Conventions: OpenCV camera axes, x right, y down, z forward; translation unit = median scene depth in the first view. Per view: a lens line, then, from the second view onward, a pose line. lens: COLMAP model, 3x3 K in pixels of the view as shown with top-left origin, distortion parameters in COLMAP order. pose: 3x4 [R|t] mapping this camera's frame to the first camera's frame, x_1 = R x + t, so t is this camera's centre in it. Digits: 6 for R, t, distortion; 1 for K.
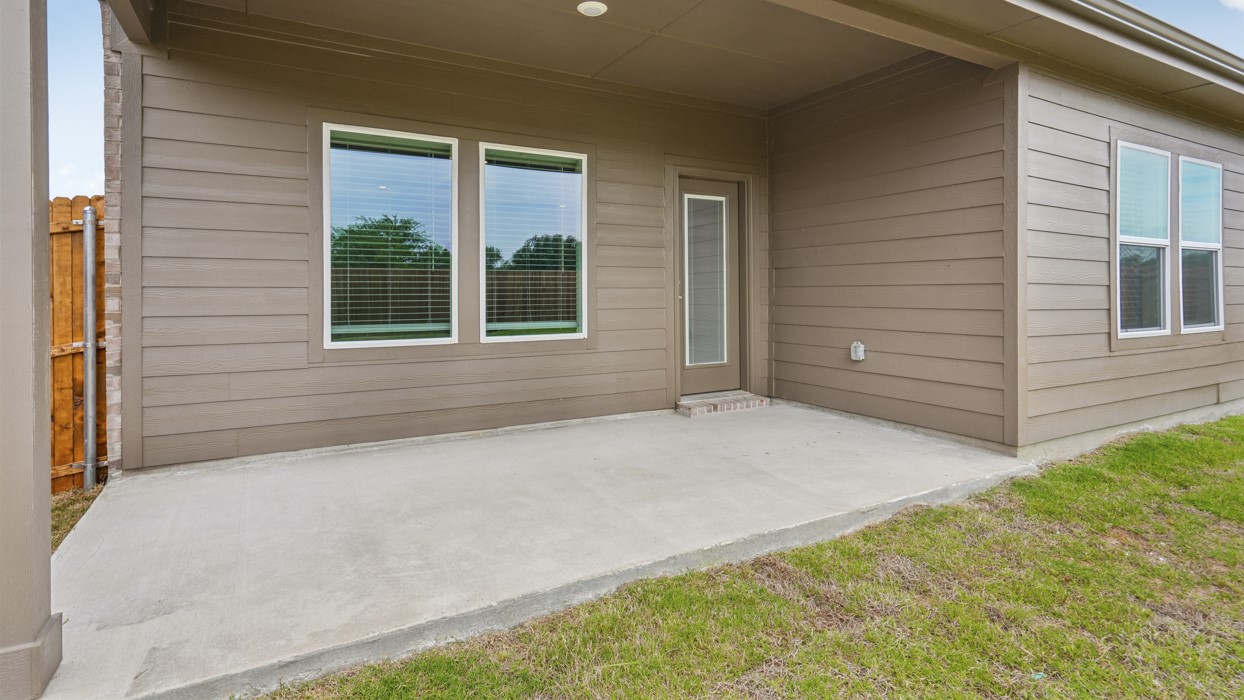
lens RADIAL K [[637.1, 0, 626.7], [0, 637.1, 297.6], [0, 0, 1]] dist [0.000987, -0.000363]
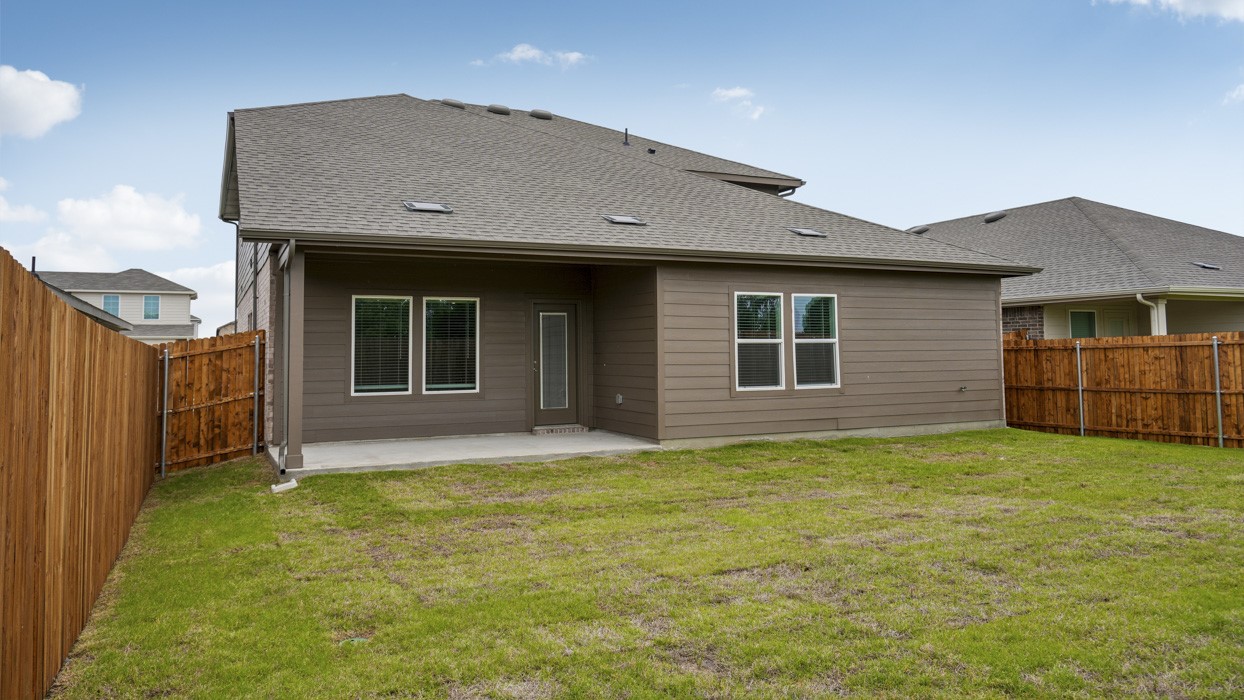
lens RADIAL K [[858.1, 0, 617.6], [0, 858.1, 301.9], [0, 0, 1]] dist [0.004457, 0.001523]
pose [[0.996539, -0.012405, -0.082199, 0.642859], [0.006668, 0.997545, -0.069713, -0.029370], [0.082862, 0.068924, 0.994175, -1.761154]]
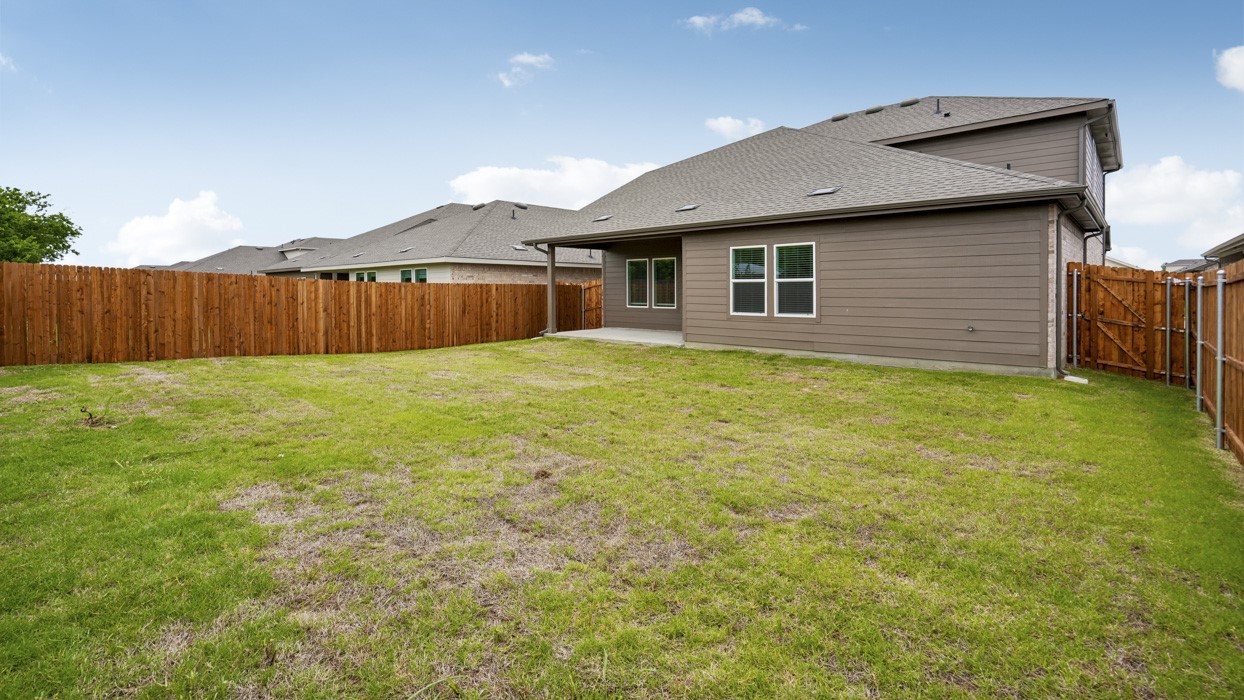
lens RADIAL K [[564.5, 0, 612.5], [0, 564.5, 299.3], [0, 0, 1]] dist [-0.004099, 0.001380]
pose [[0.276680, 0.018641, -0.960781, 3.201362], [-0.007433, 0.999823, 0.017258, -0.048258], [0.960933, 0.002367, 0.276770, -0.249171]]
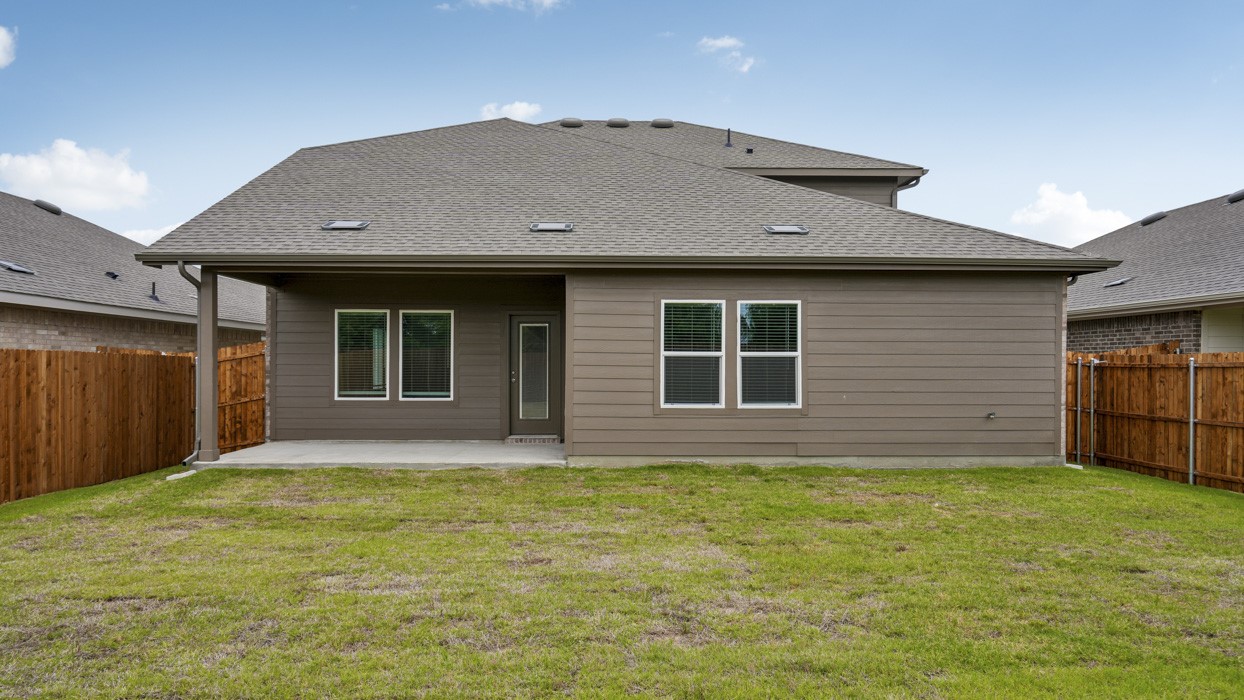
lens RADIAL K [[815.0, 0, 612.7], [0, 815.0, 368.2], [0, 0, 1]] dist [0.005832, 0.000637]
pose [[0.875673, 0.008133, -0.482835, 1.829156], [-0.010573, 0.999941, -0.002332, -0.043805], [0.482788, 0.007147, 0.875708, -1.149833]]
